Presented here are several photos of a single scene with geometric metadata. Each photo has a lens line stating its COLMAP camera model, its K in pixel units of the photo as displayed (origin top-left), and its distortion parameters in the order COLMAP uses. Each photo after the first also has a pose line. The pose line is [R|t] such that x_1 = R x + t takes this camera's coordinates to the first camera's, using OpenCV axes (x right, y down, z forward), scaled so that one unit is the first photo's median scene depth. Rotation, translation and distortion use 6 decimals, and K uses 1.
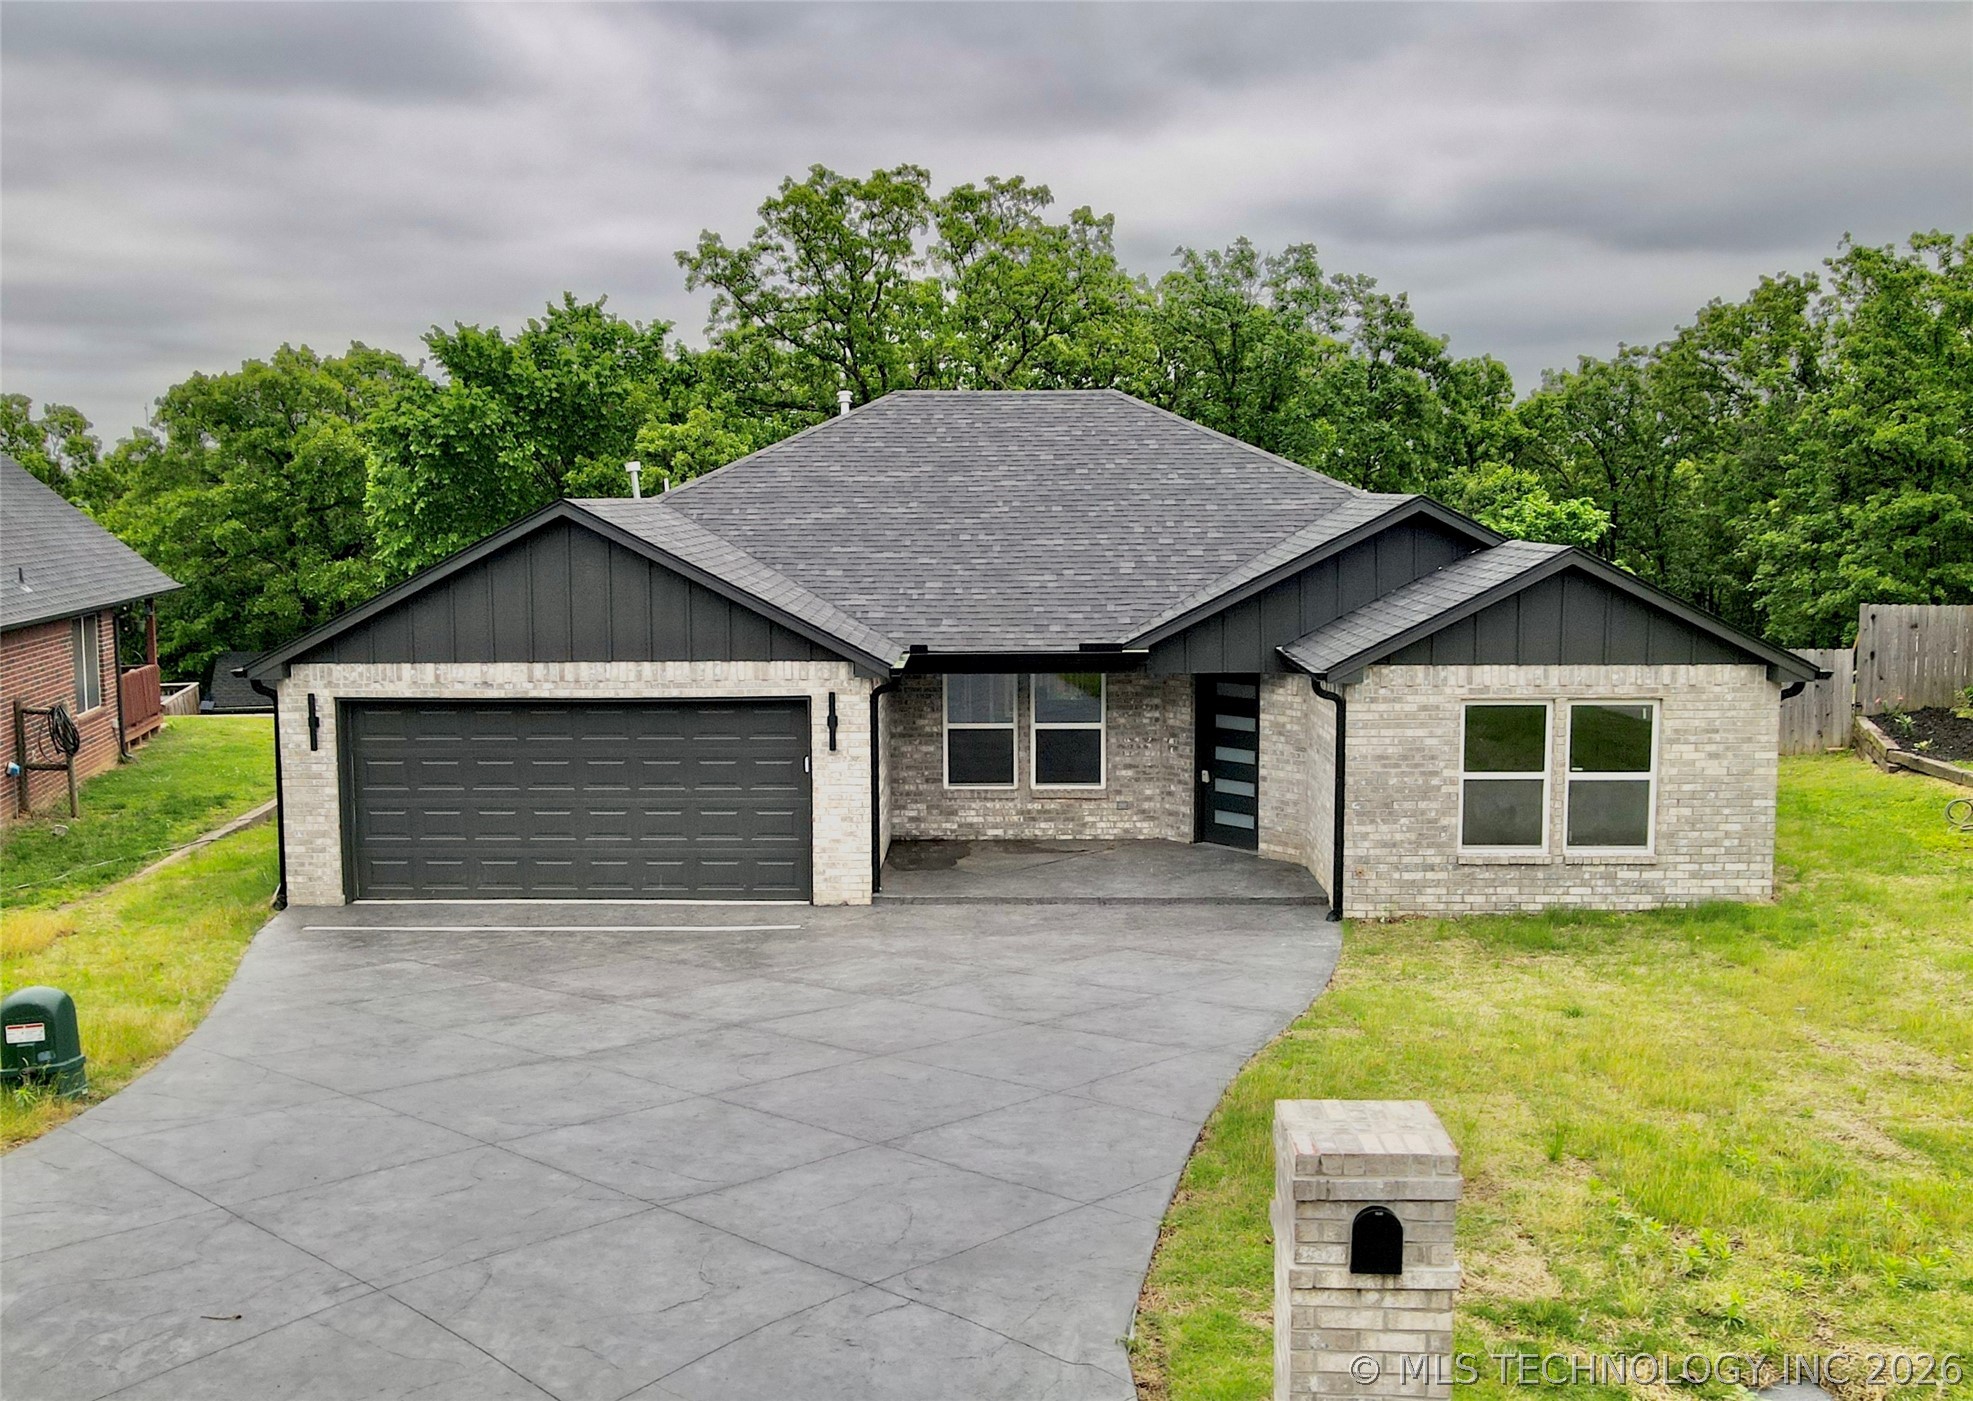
lens RADIAL K [[1888.9, 0, 905.0], [0, 1888.9, 698.1], [0, 0, 1]] dist [-0.005099, 0.011543]
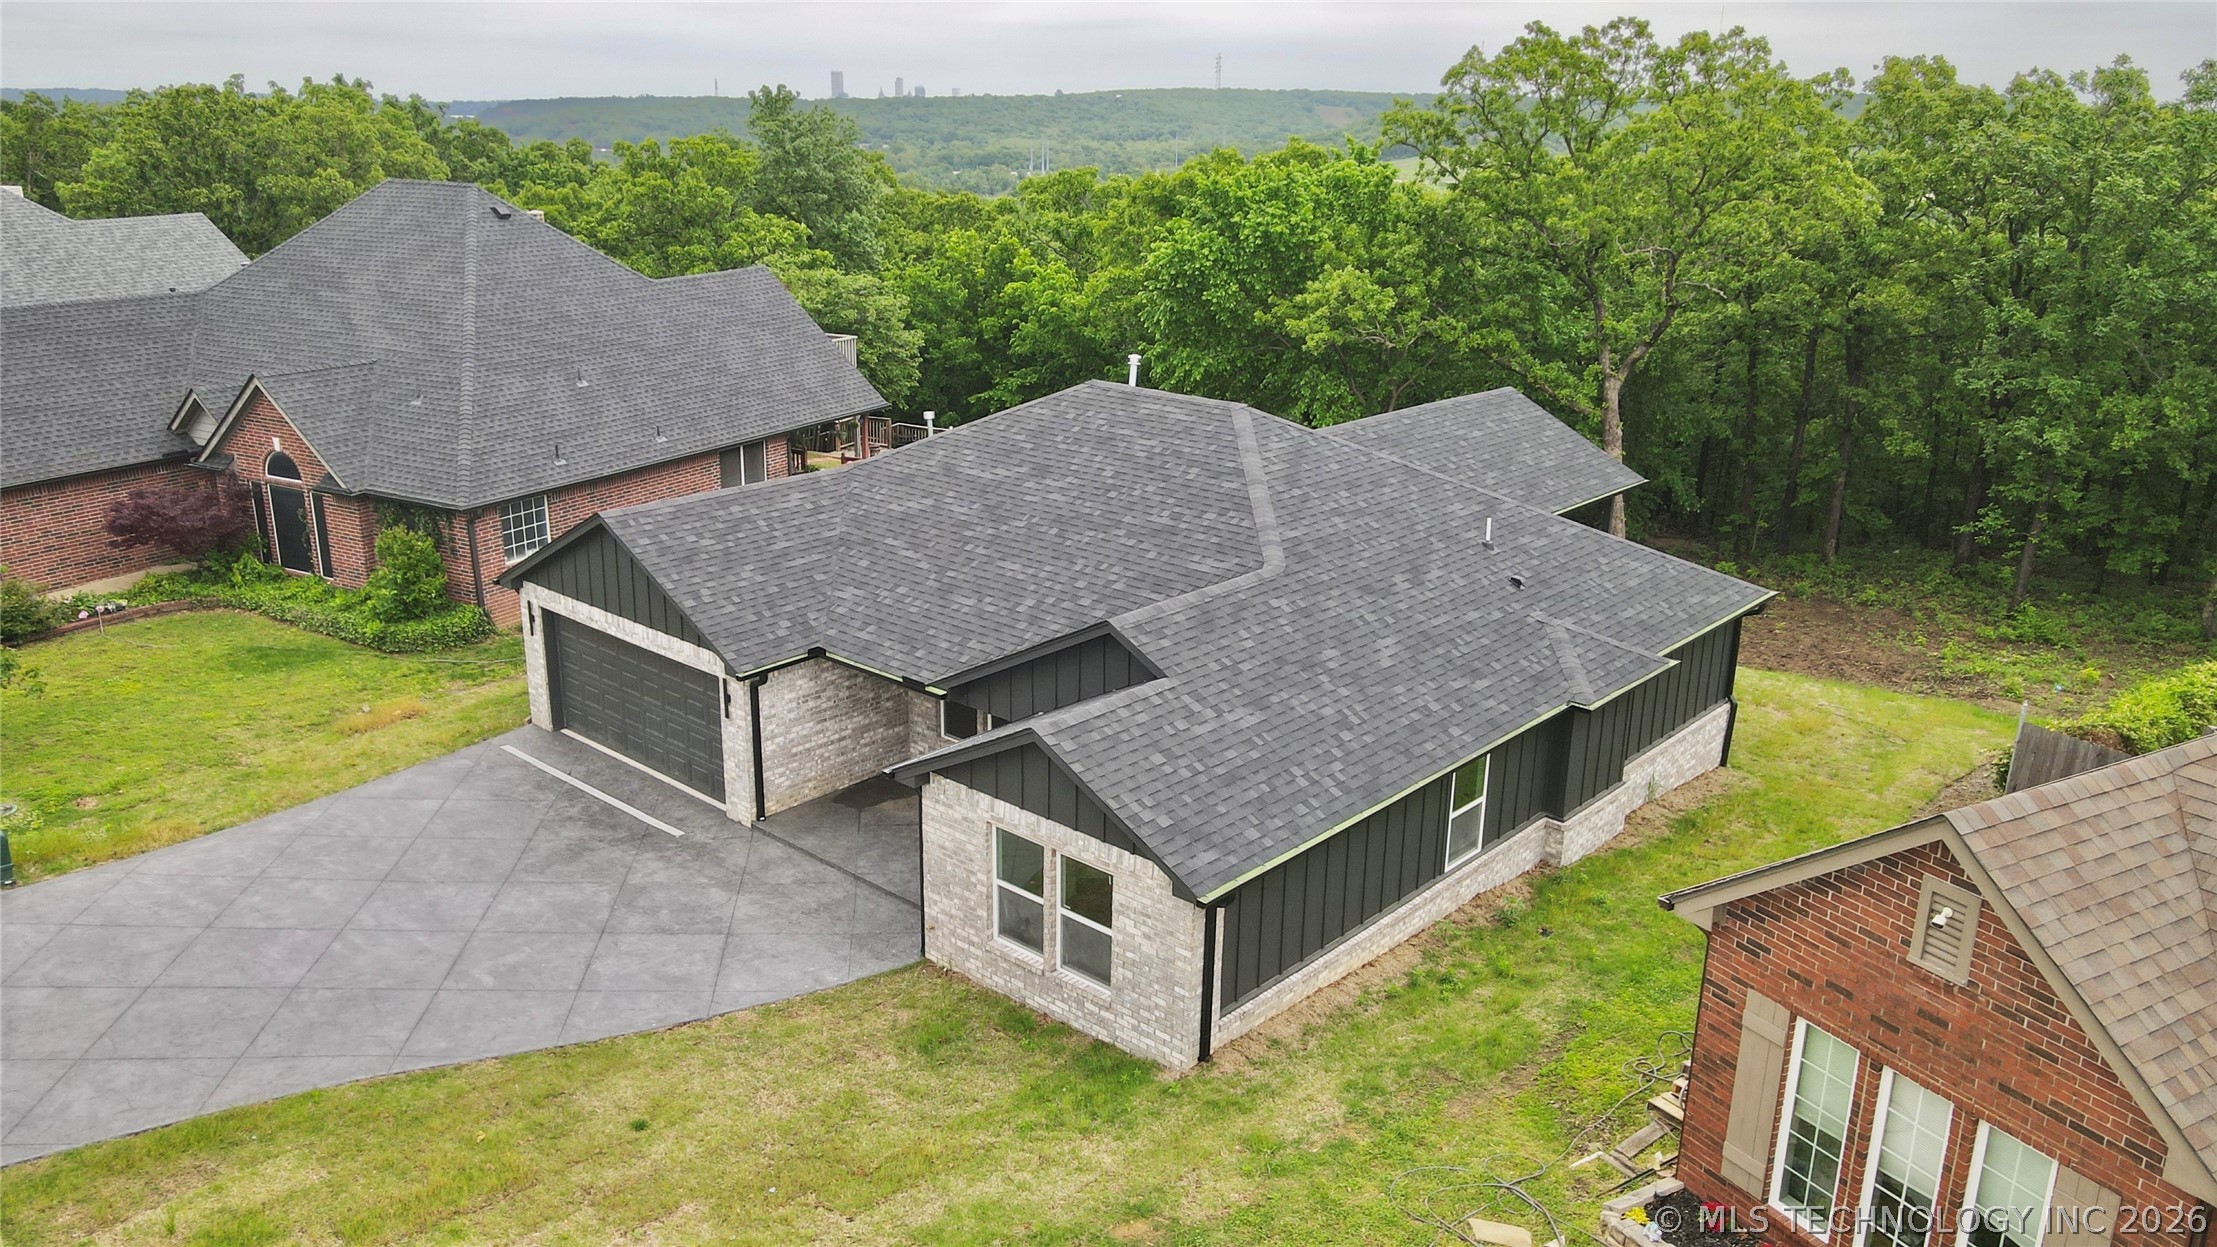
lens RADIAL K [[1630.1, 0, 1096.6], [0, 1630.1, 629.7], [0, 0, 1]] dist [-0.003550, 0.037274]
pose [[0.764433, 0.213075, -0.608475, 0.932578], [-0.088849, 0.969618, 0.227918, -0.350417], [0.638552, -0.120166, 0.760139, 0.282099]]
